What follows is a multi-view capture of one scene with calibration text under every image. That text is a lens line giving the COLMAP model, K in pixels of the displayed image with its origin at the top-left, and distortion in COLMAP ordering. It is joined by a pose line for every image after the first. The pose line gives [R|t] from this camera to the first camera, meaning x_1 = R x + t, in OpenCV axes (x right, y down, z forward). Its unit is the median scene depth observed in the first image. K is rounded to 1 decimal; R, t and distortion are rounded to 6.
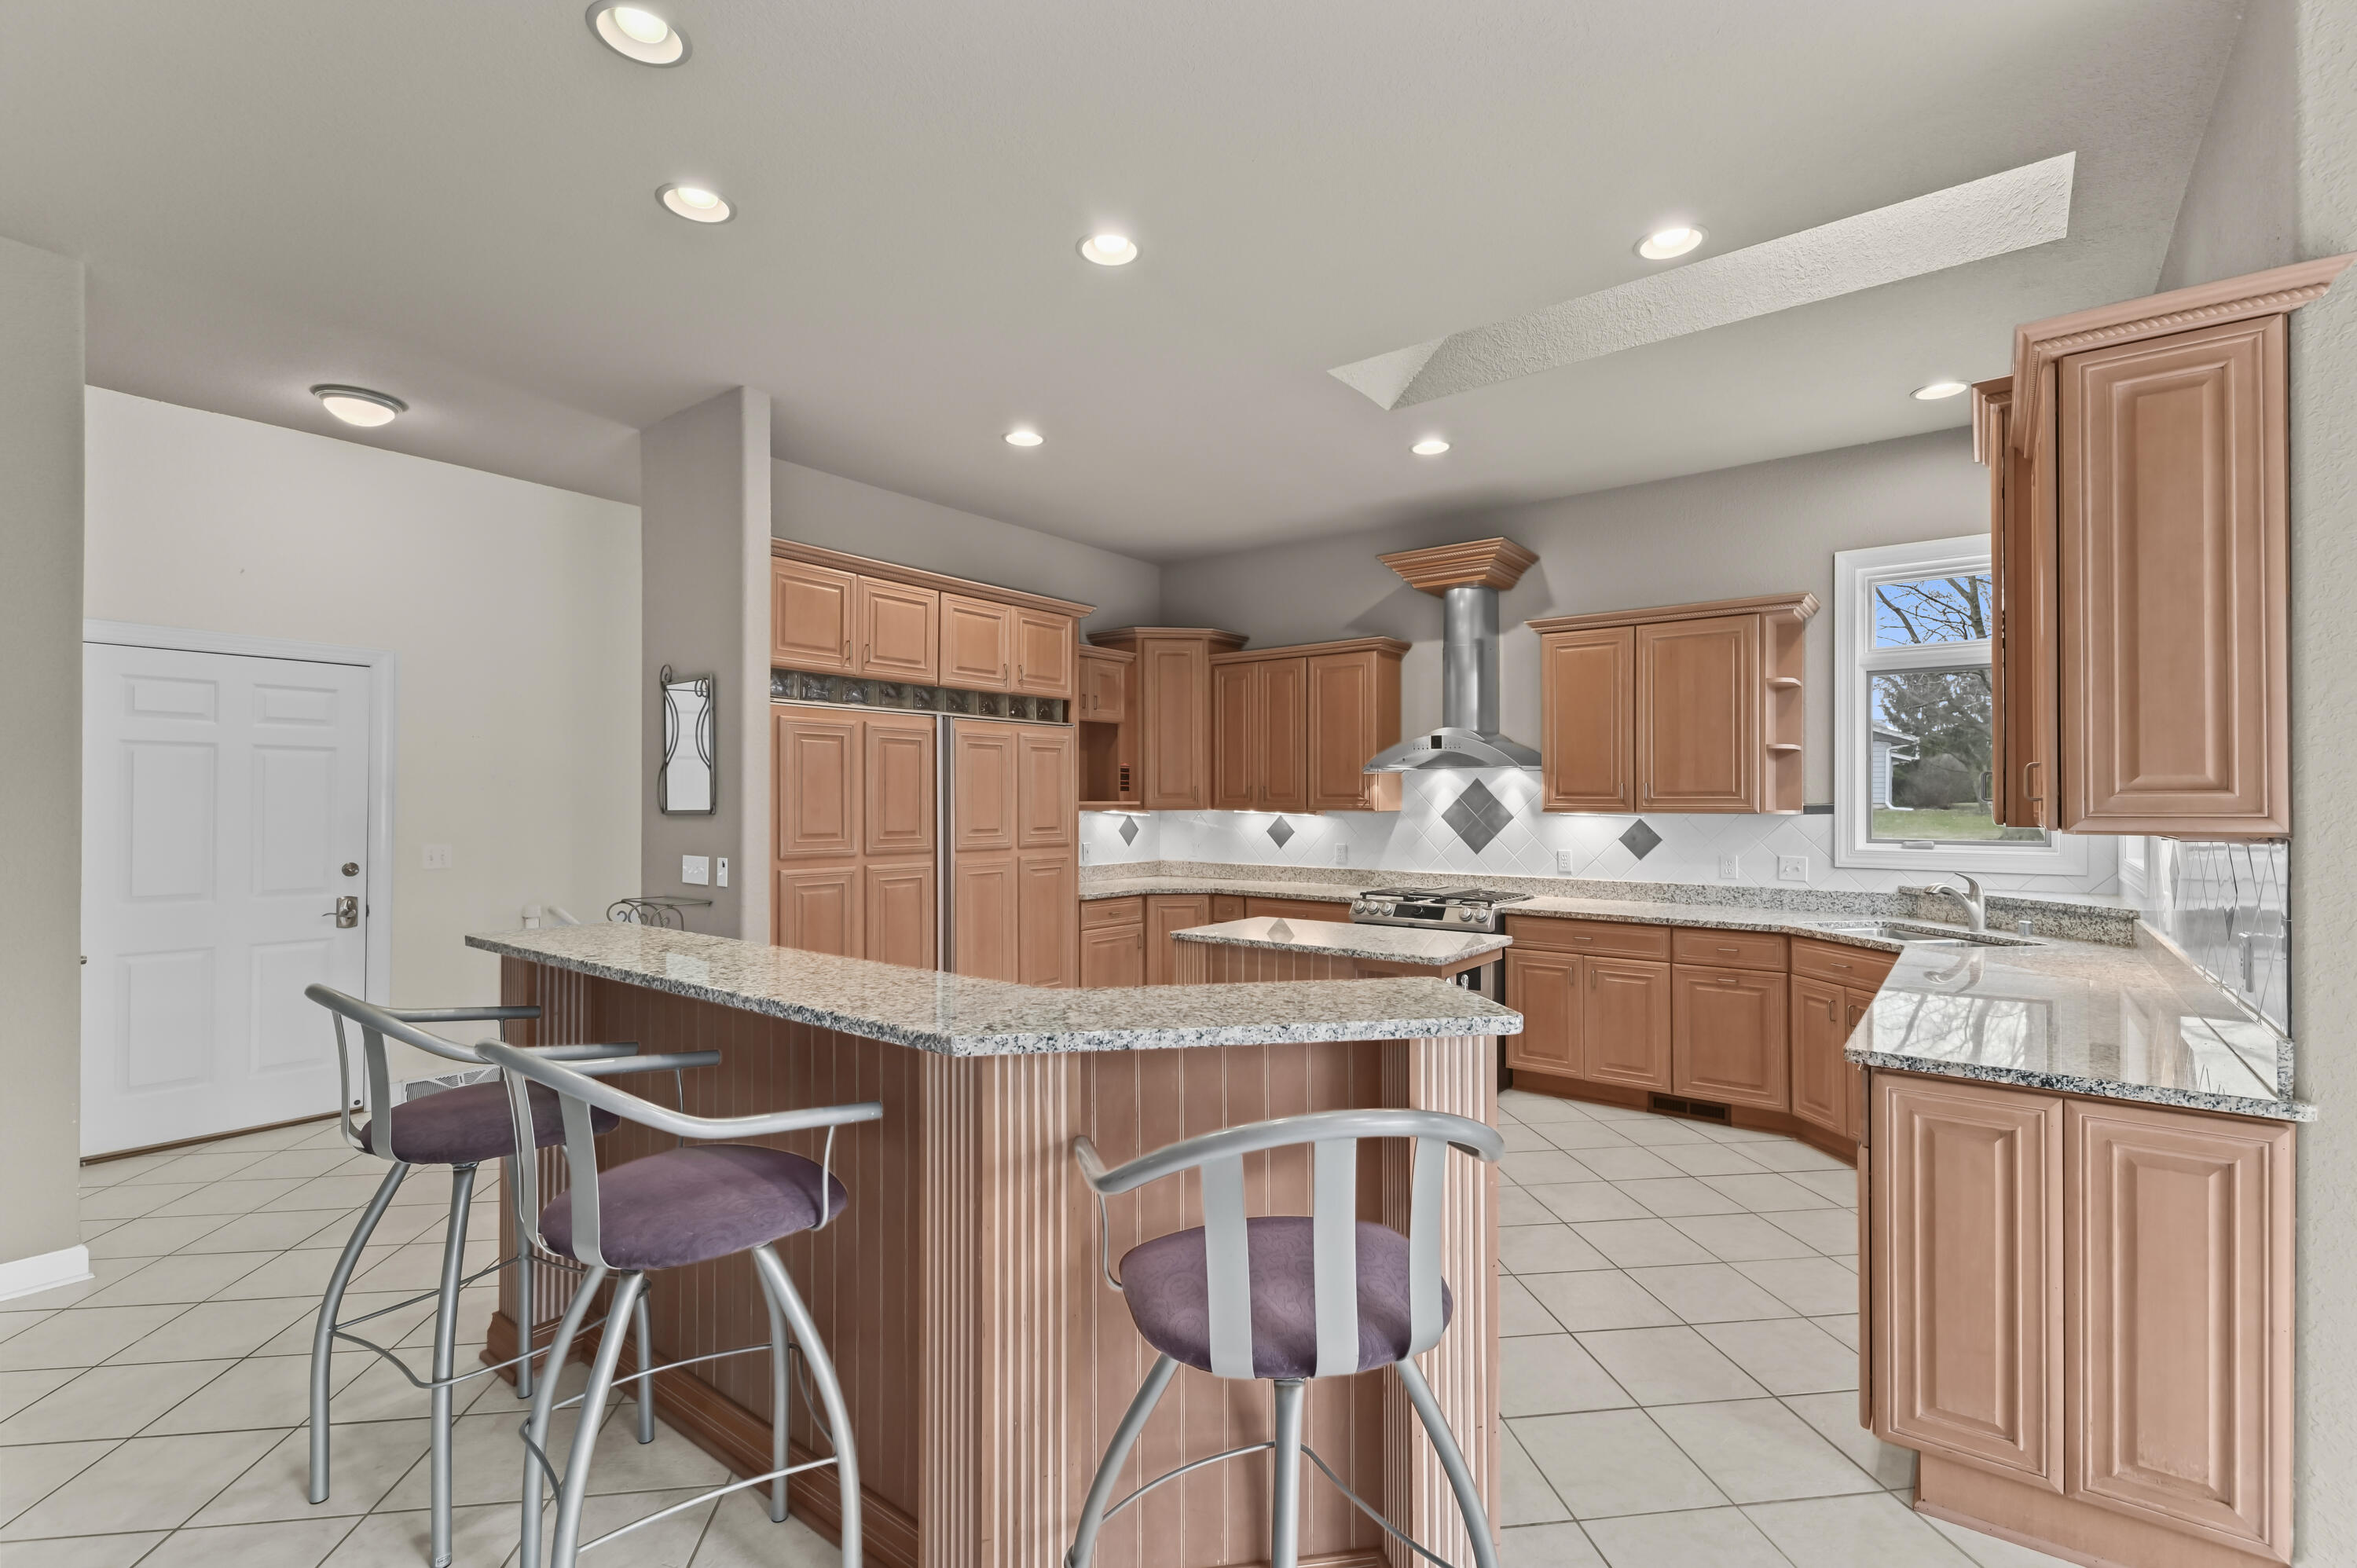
lens RADIAL K [[1043.7, 0, 1180.7], [0, 1043.7, 791.8], [0, 0, 1]] dist [0.000115, -0.000079]
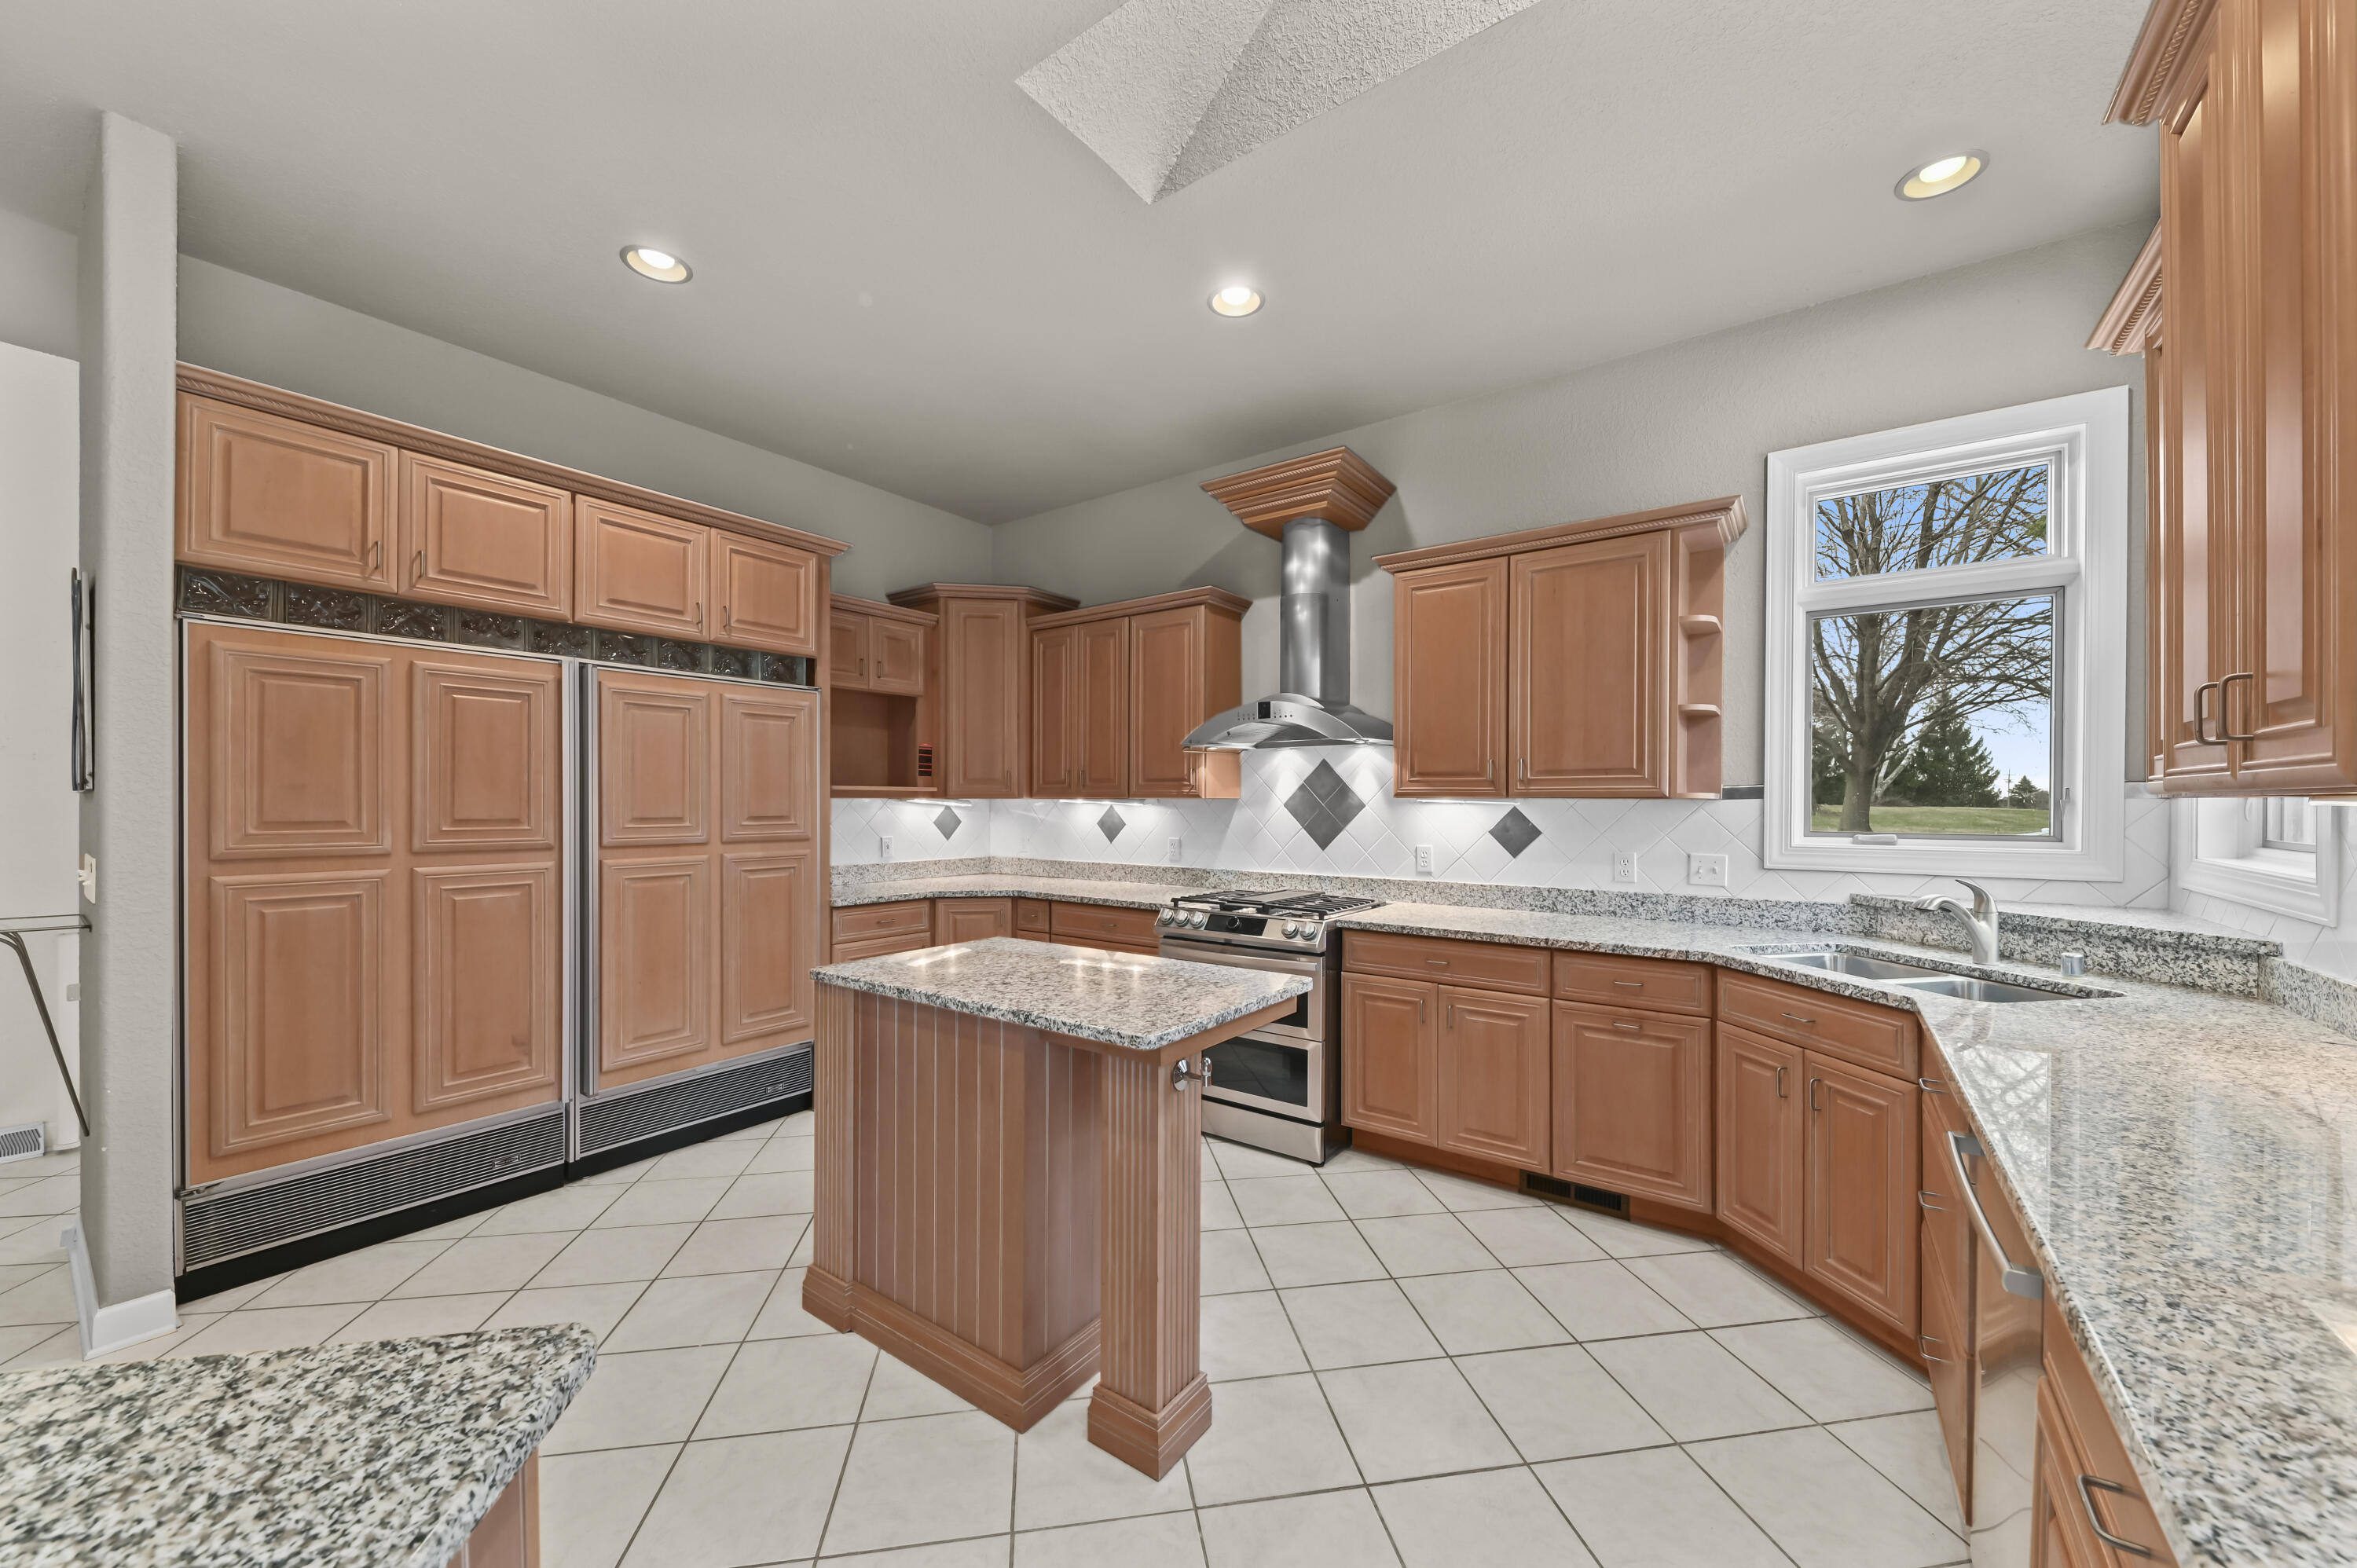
lens RADIAL K [[864.6, 0, 1189.1], [0, 864.6, 805.3], [0, 0, 1]] dist [0.001119, 0.000081]
pose [[0.999263, 0.002156, 0.038328, 0.170891], [-0.002577, 0.999937, 0.010928, 0.018962], [-0.038302, -0.011019, 0.999205, 0.359136]]
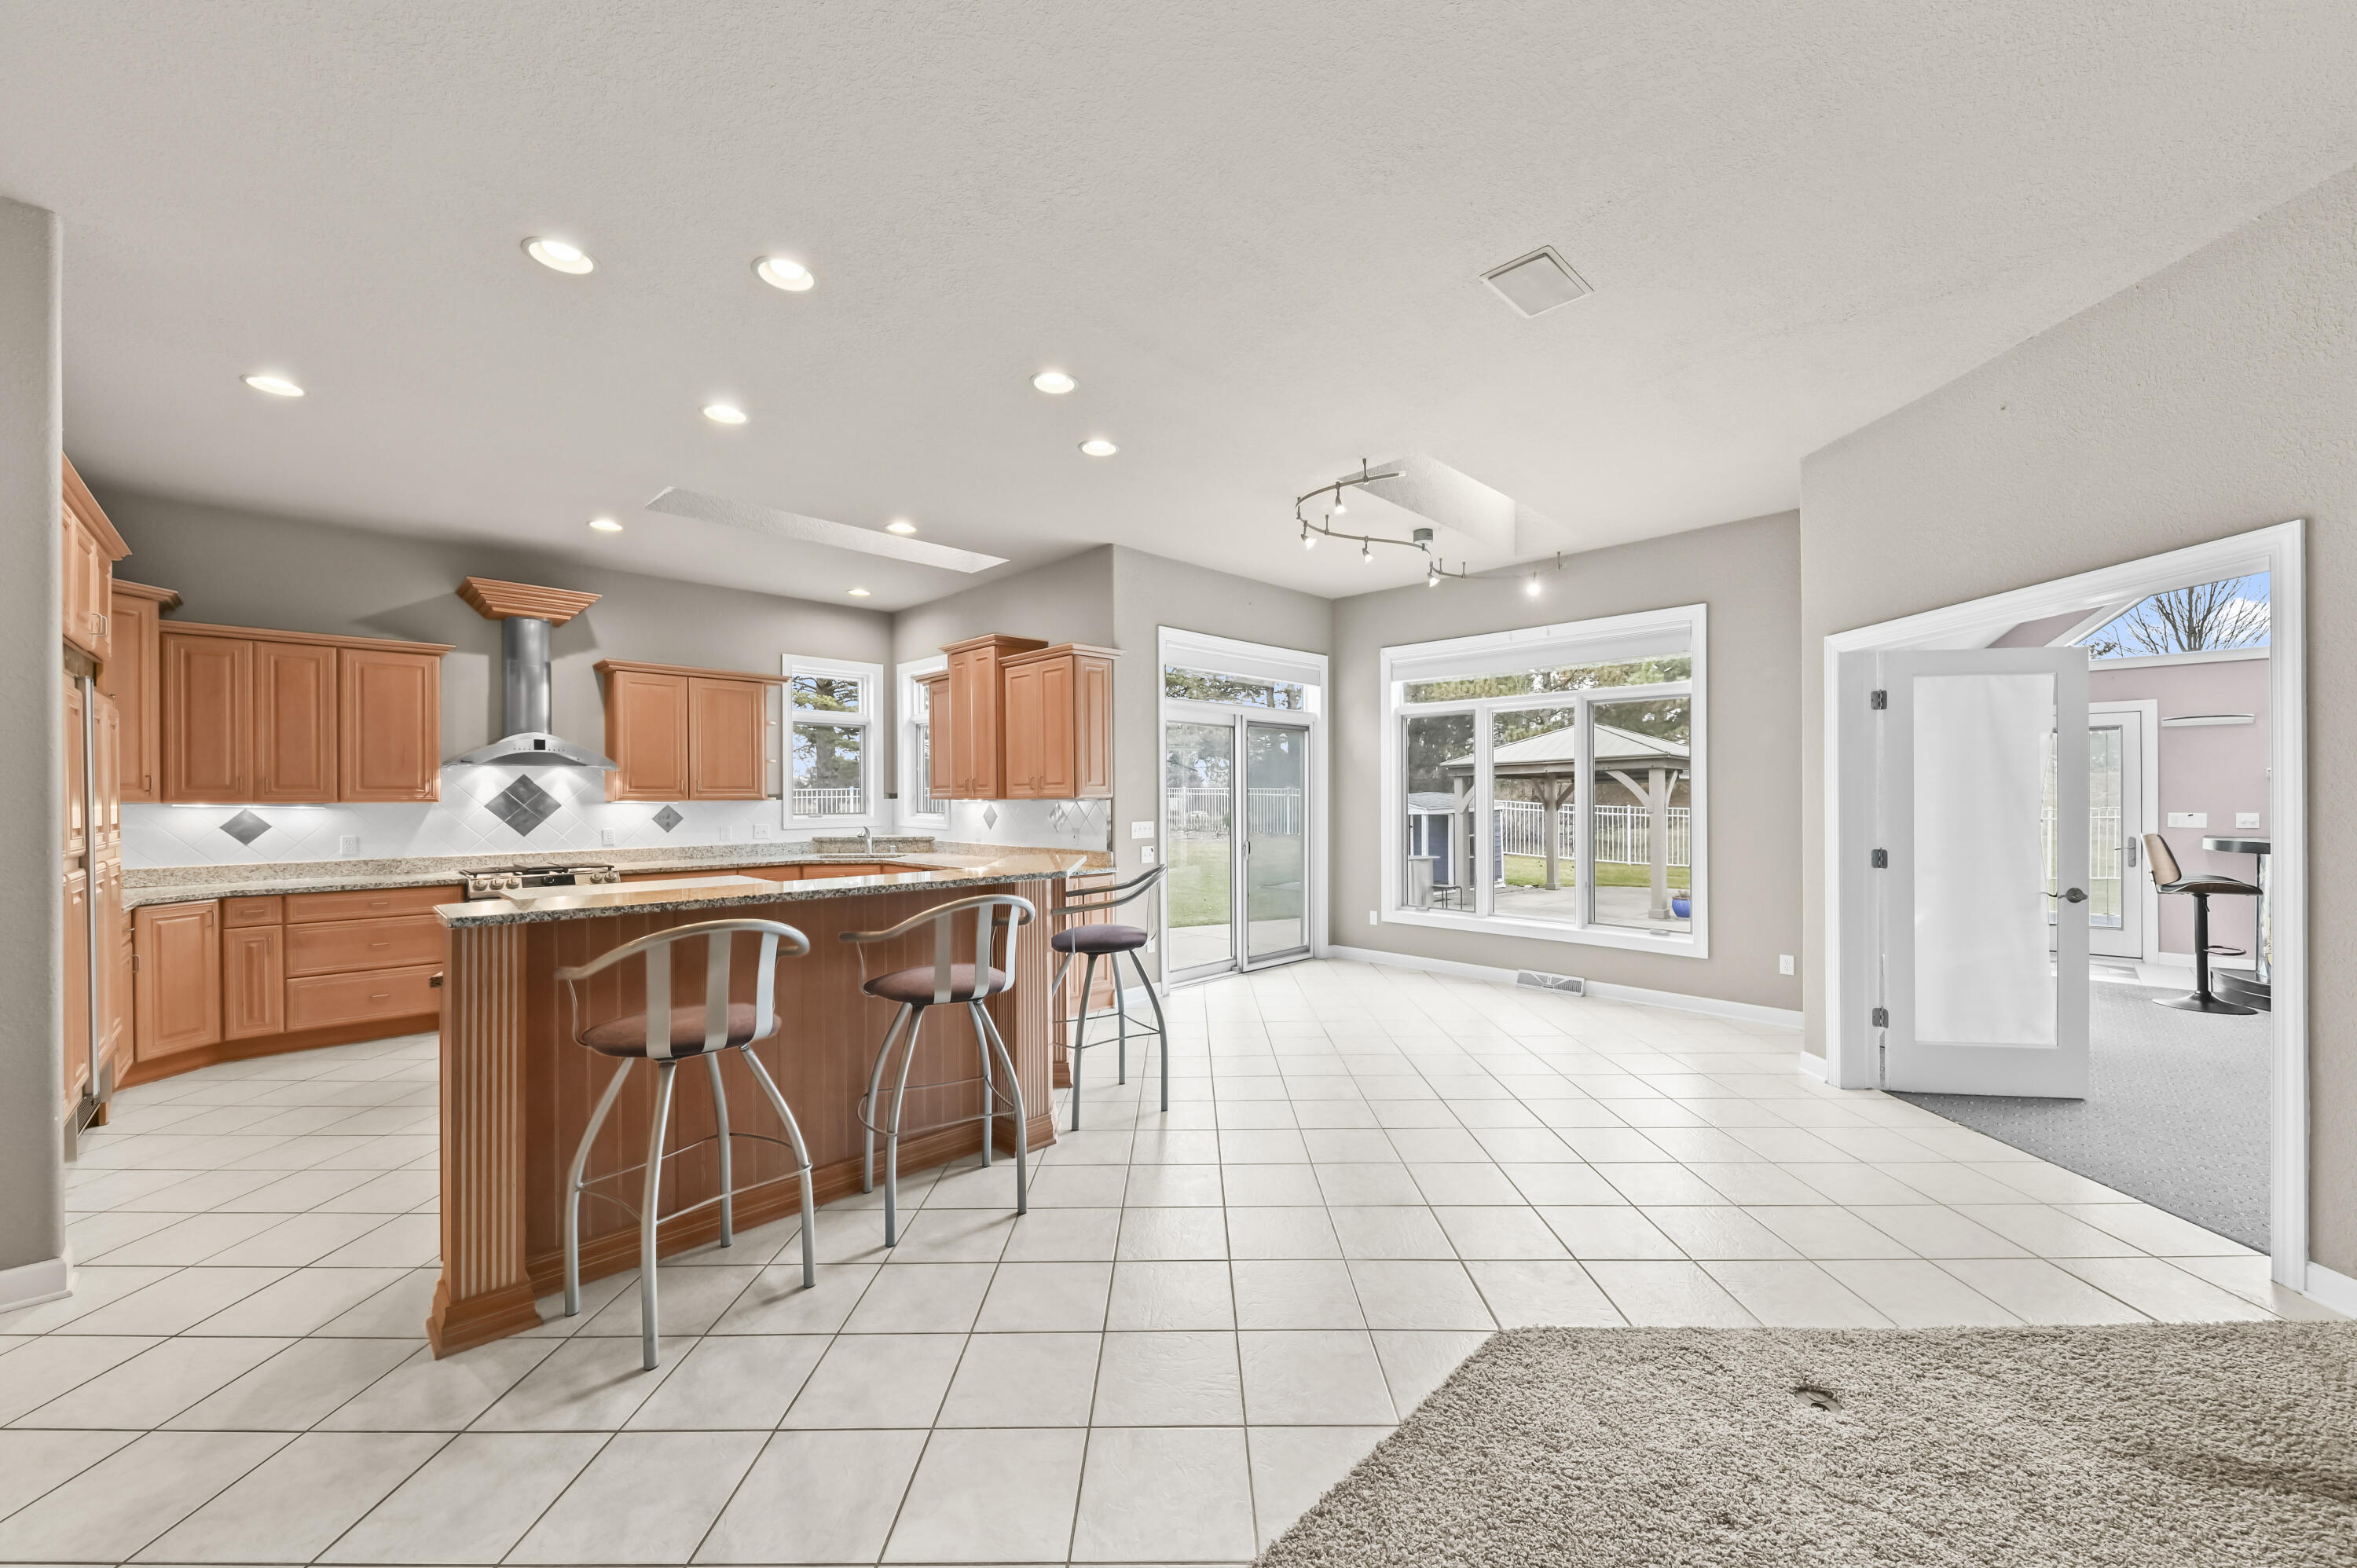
lens RADIAL K [[887.1, 0, 1191.3], [0, 887.1, 796.0], [0, 0, 1]] dist [0.001963, -0.000014]
pose [[0.120979, -0.000688, 0.992655, -0.738223], [-0.001417, 0.999999, 0.000866, 0.011898], [-0.992654, -0.001512, 0.120978, 0.114204]]
